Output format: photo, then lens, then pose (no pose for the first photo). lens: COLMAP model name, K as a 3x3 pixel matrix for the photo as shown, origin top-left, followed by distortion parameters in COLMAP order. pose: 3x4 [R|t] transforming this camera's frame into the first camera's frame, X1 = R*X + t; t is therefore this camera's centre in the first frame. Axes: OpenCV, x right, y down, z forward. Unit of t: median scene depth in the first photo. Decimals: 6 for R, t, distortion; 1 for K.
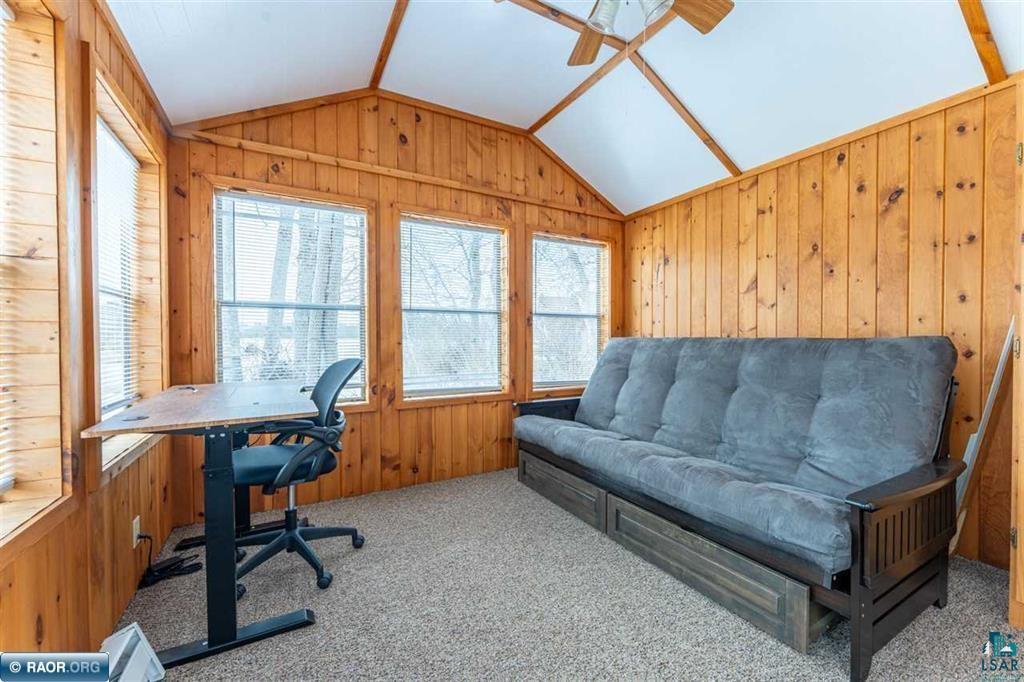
lens RADIAL K [[404.7, 0, 506.4], [0, 404.7, 343.7], [0, 0, 1]] dist [0.000570, -0.000055]
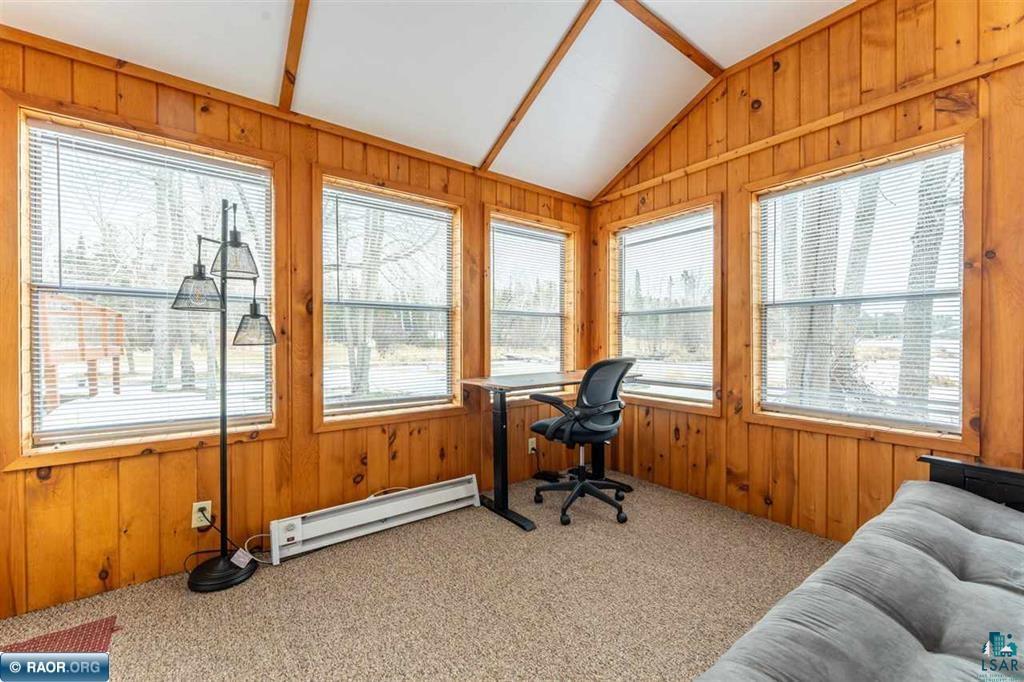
lens RADIAL K [[404.7, 0, 505.5], [0, 404.7, 340.3], [0, 0, 1]] dist [0.000570, -0.000055]
pose [[0.143443, 0.004423, -0.989649, 0.528802], [-0.011098, 0.999934, 0.002860, -0.008386], [0.989596, 0.010573, 0.143483, 0.374132]]
